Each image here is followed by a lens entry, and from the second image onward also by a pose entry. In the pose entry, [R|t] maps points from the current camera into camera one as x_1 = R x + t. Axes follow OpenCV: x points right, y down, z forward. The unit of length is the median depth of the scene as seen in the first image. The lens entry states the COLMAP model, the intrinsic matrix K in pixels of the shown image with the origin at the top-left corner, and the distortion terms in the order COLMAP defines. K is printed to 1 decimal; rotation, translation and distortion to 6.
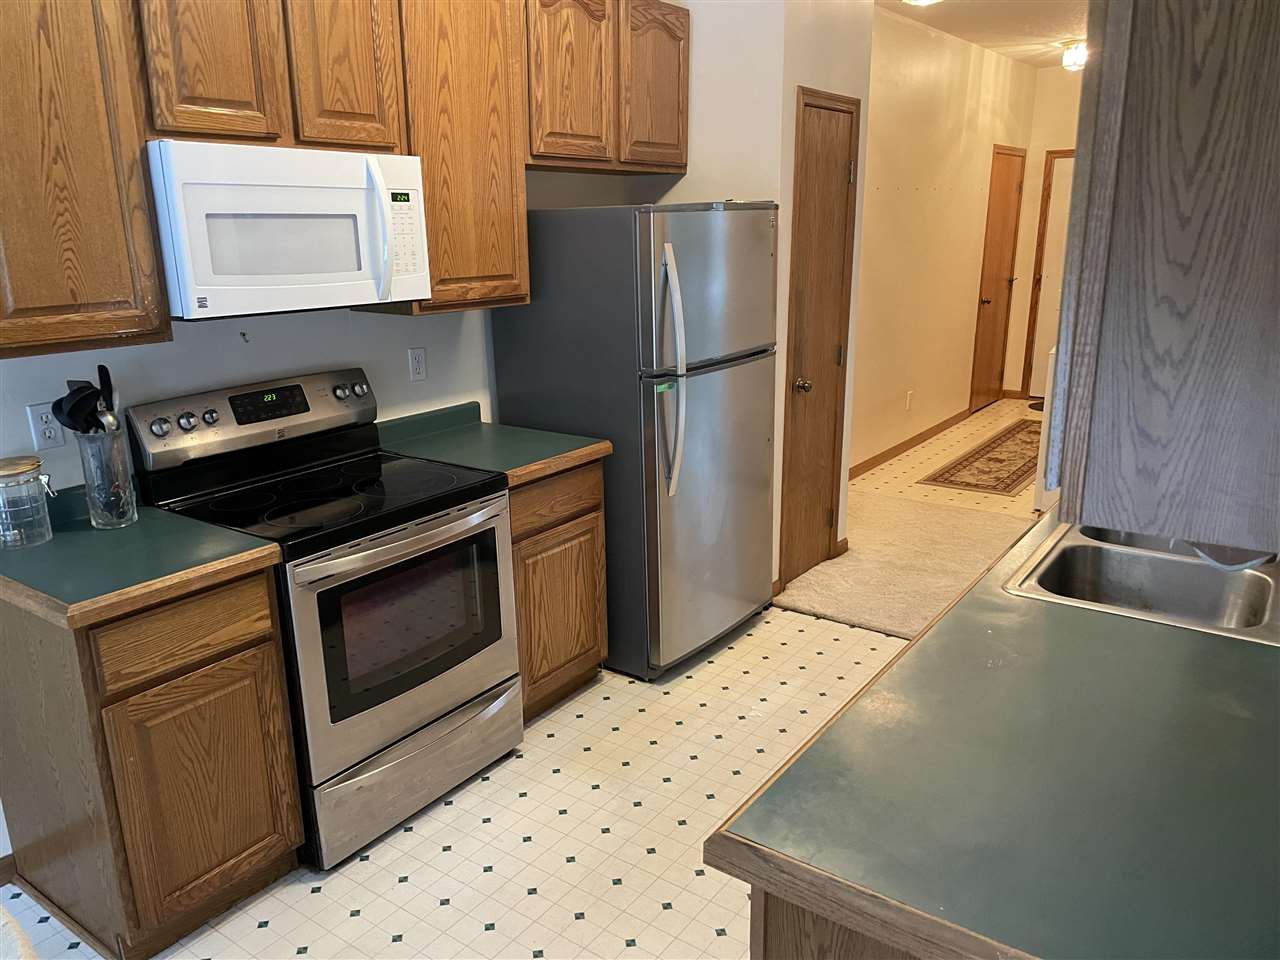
lens RADIAL K [[966.8, 0, 636.9], [0, 966.8, 481.6], [0, 0, 1]] dist [0.010116, 0.000472]
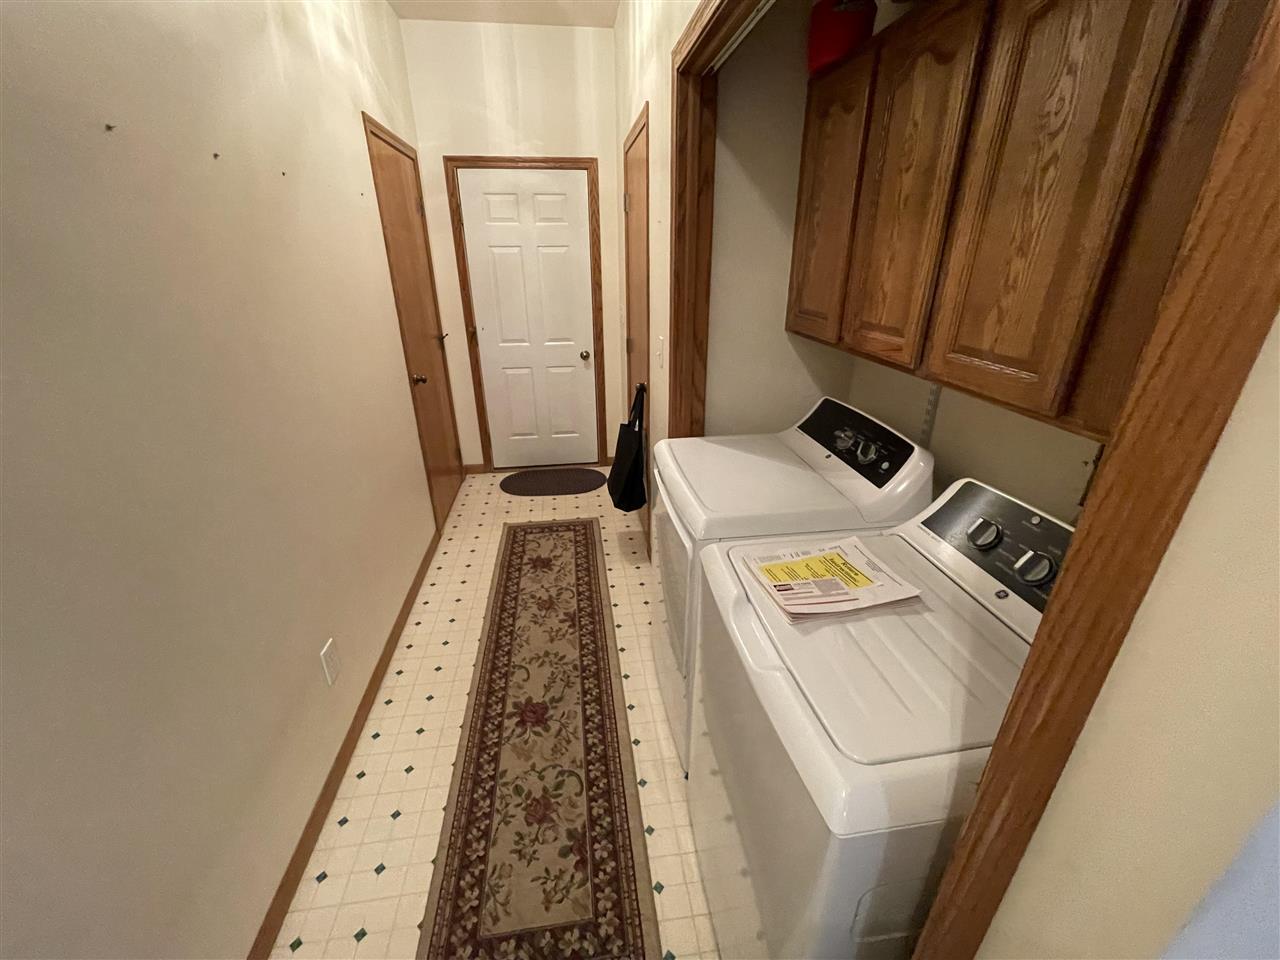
lens RADIAL K [[522.6, 0, 638.3], [0, 522.6, 485.4], [0, 0, 1]] dist [-0.002544, -0.000213]
pose [[0.727800, -0.281432, 0.625383, 0.279560], [0.186129, 0.958749, 0.214841, -0.209271], [-0.660048, -0.039959, 0.750160, 0.781620]]
